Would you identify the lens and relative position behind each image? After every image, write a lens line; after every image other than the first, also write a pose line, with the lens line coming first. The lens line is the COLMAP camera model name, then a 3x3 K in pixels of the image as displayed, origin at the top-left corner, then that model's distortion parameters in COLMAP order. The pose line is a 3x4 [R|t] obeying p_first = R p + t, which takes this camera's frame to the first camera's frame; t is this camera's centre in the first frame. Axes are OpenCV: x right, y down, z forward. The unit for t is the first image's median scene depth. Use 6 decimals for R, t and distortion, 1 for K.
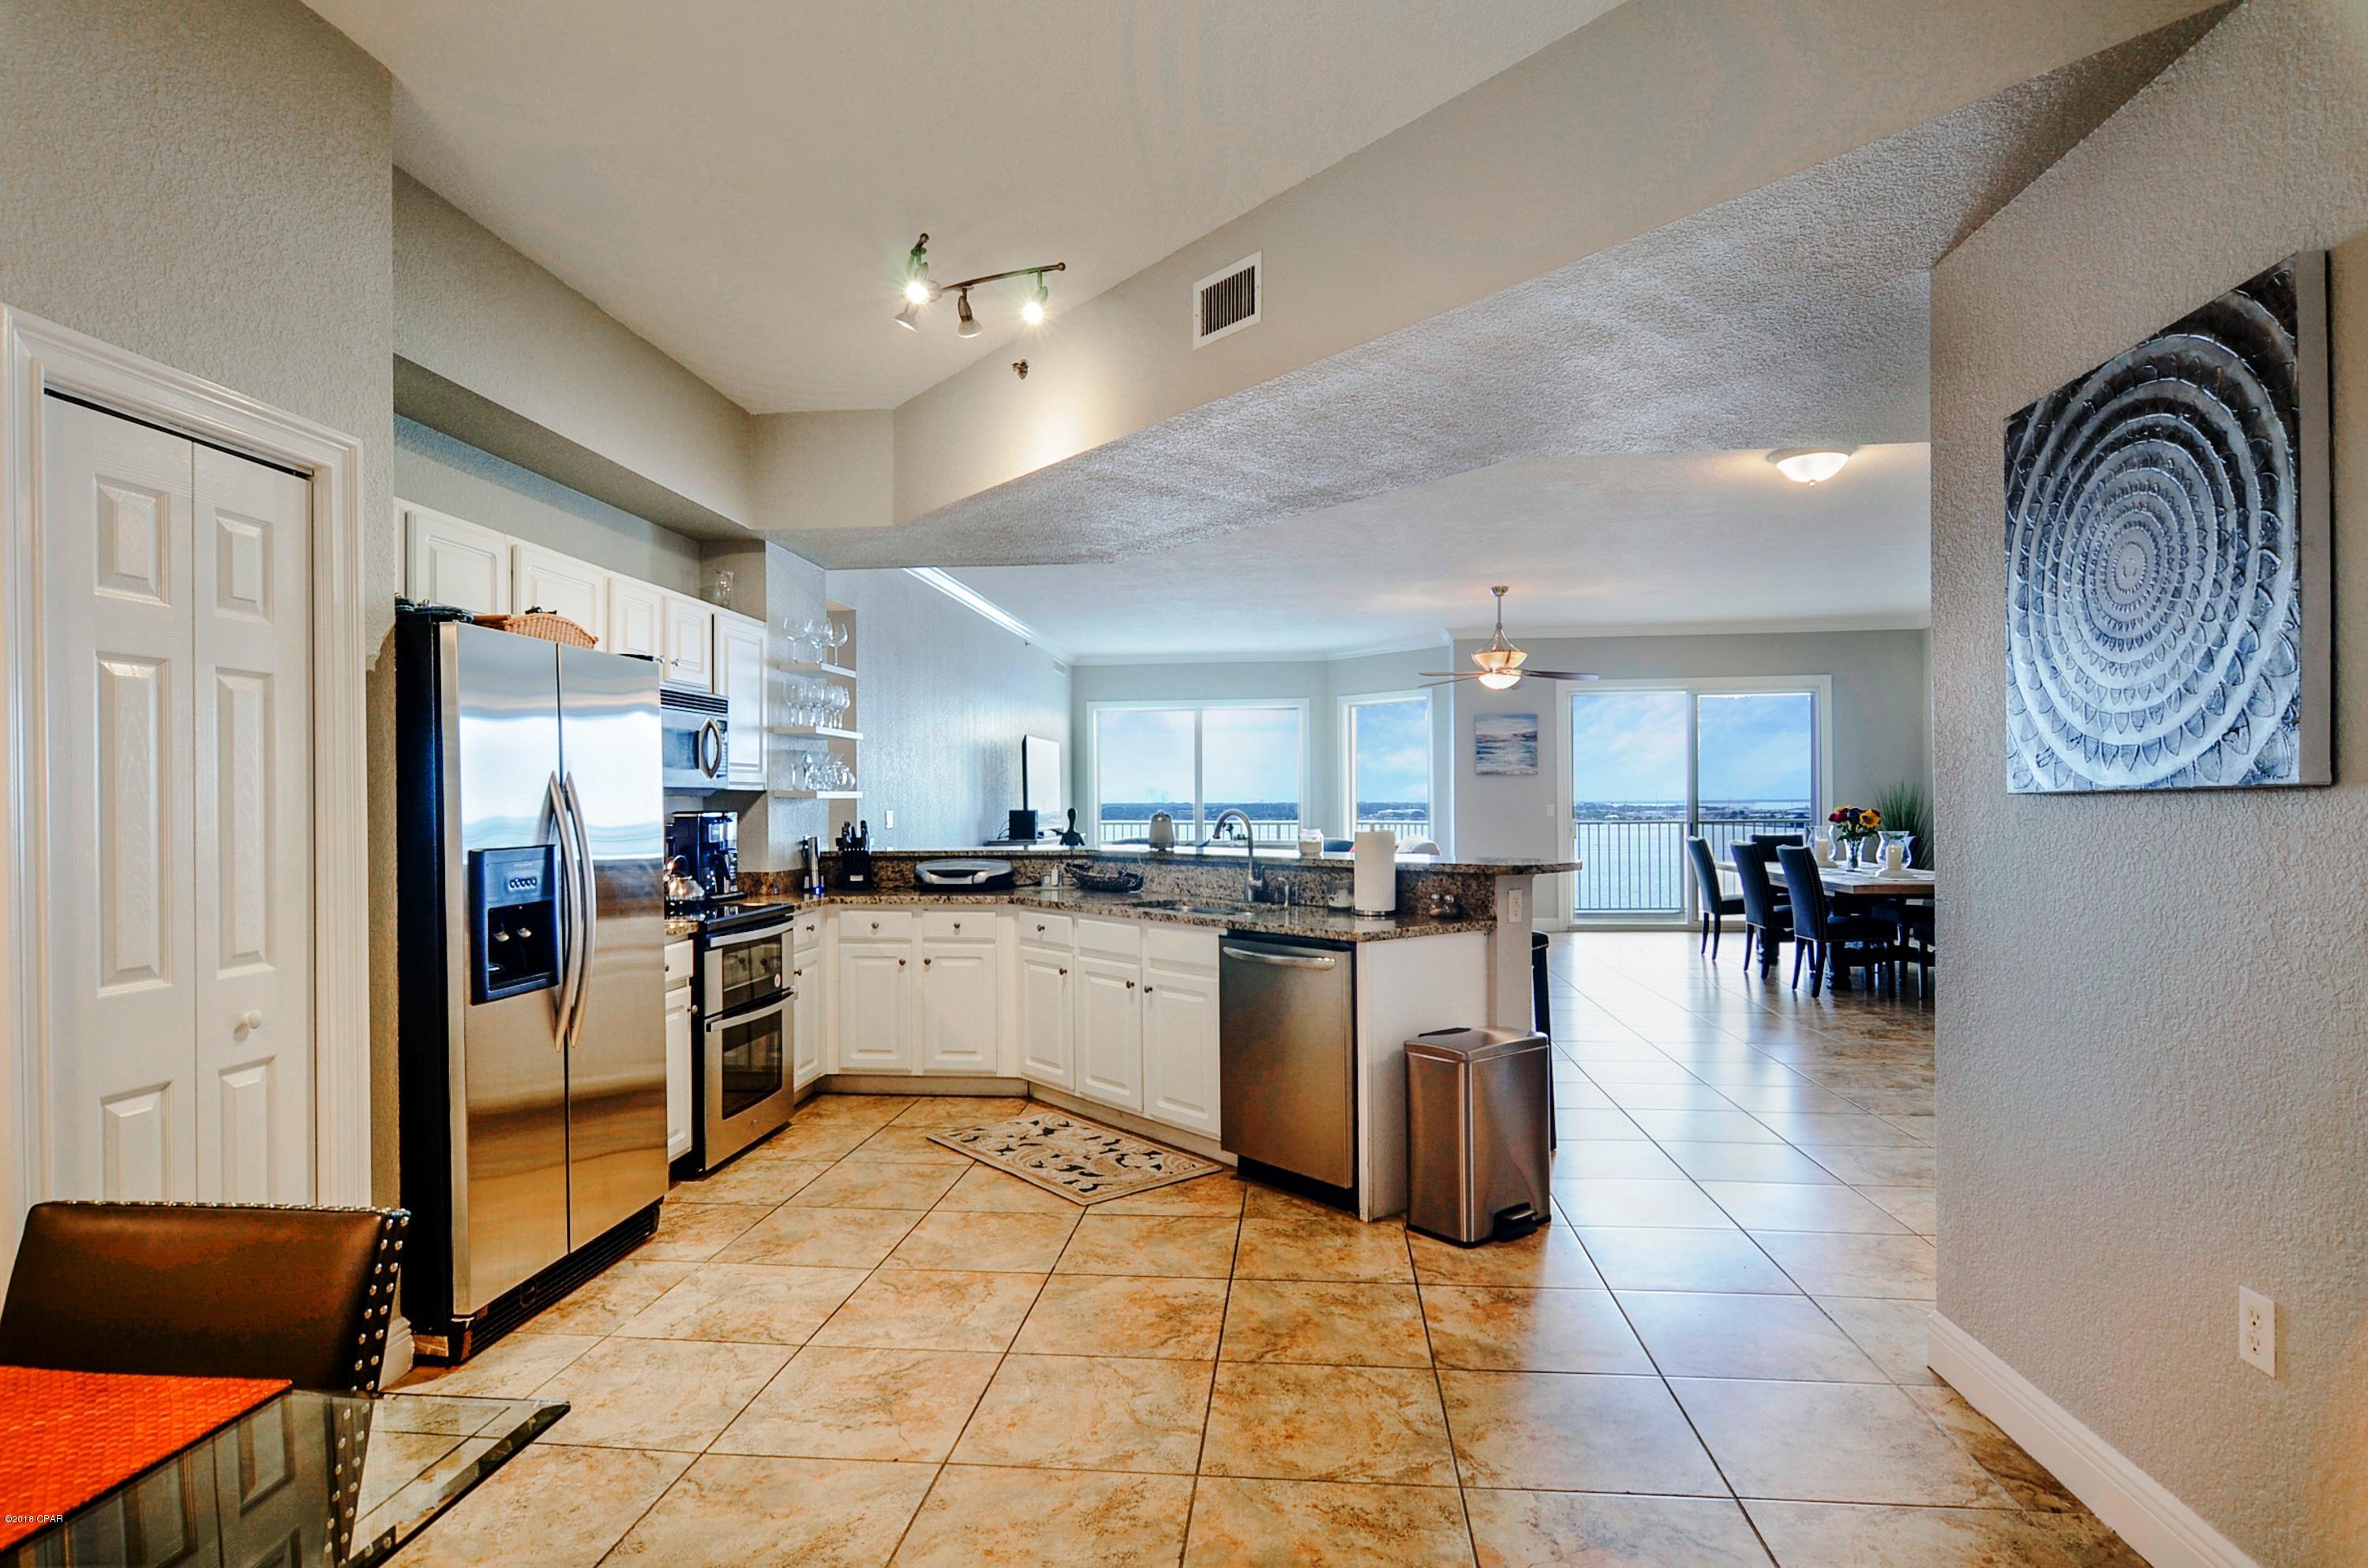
lens RADIAL K [[1256.0, 0, 1179.1], [0, 1256.0, 805.4], [0, 0, 1]] dist [0.005855, 0.000156]
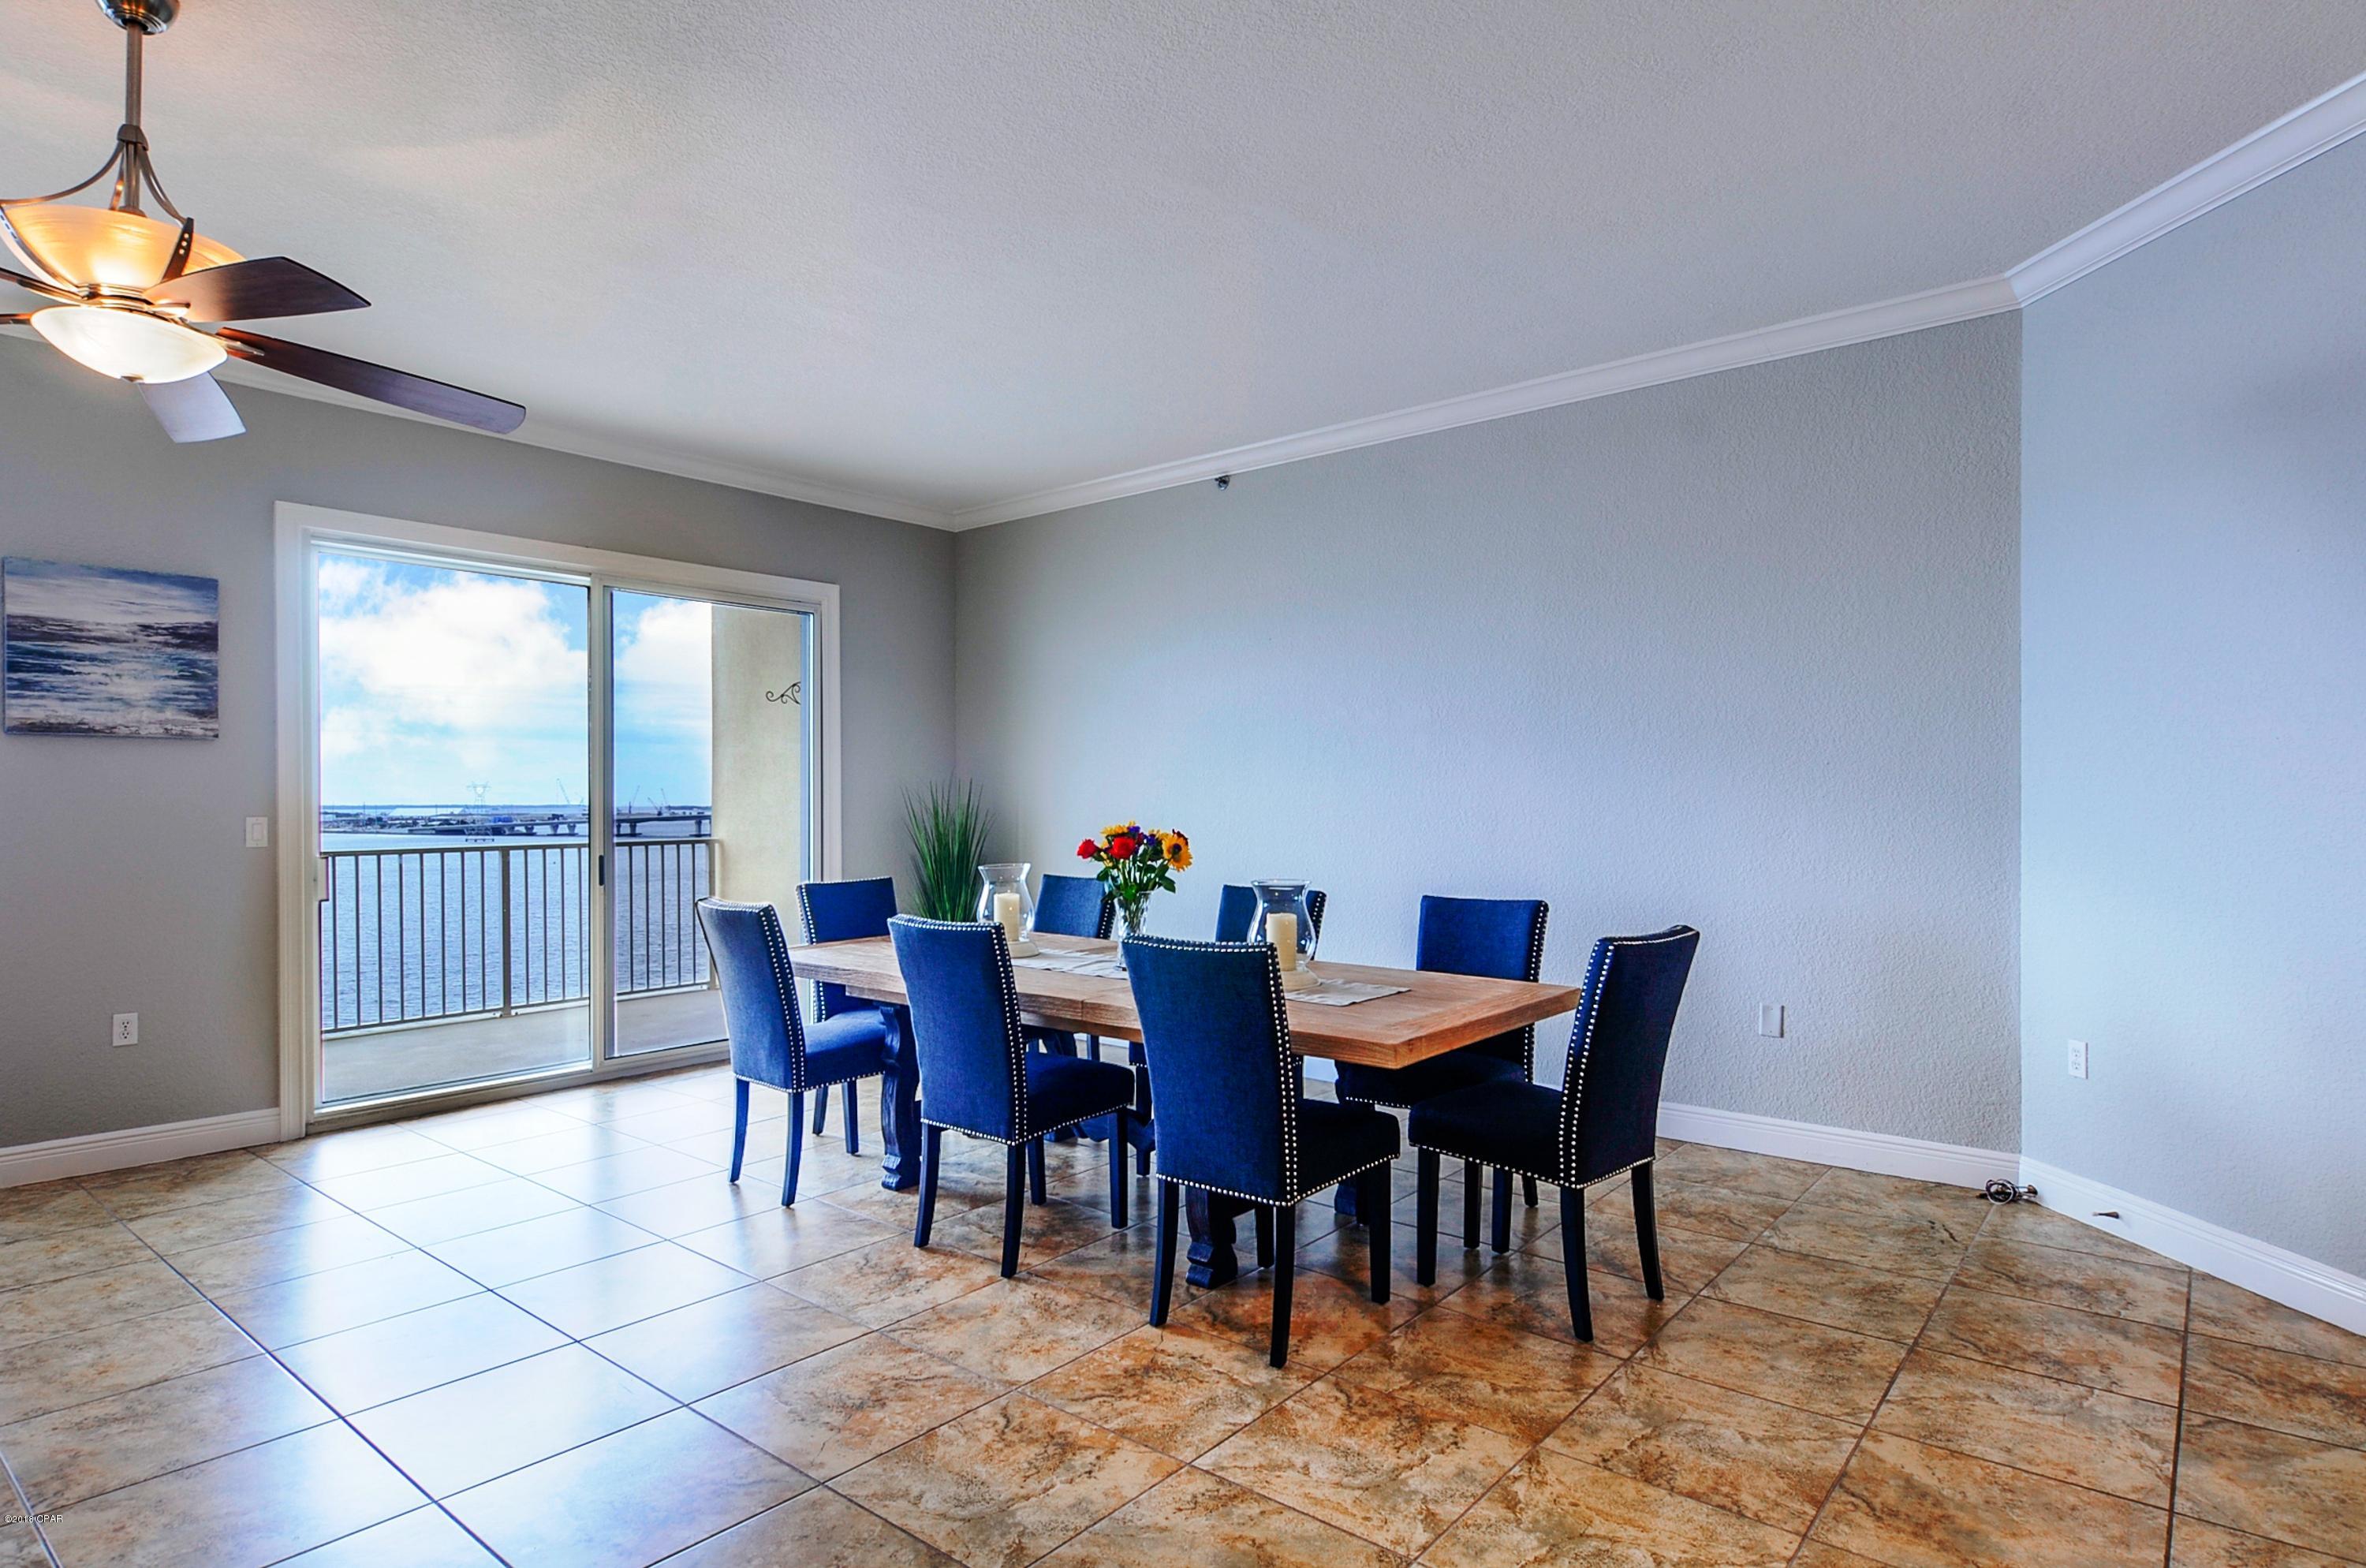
lens RADIAL K [[1264.0, 0, 1178.5], [0, 1264.0, 800.5], [0, 0, 1]] dist [0.002282, -0.000783]
pose [[0.552285, 0.006713, 0.833629, 0.308029], [0.000592, 0.999964, -0.008445, -0.005482], [-0.833655, 0.005158, 0.552261, 1.327886]]
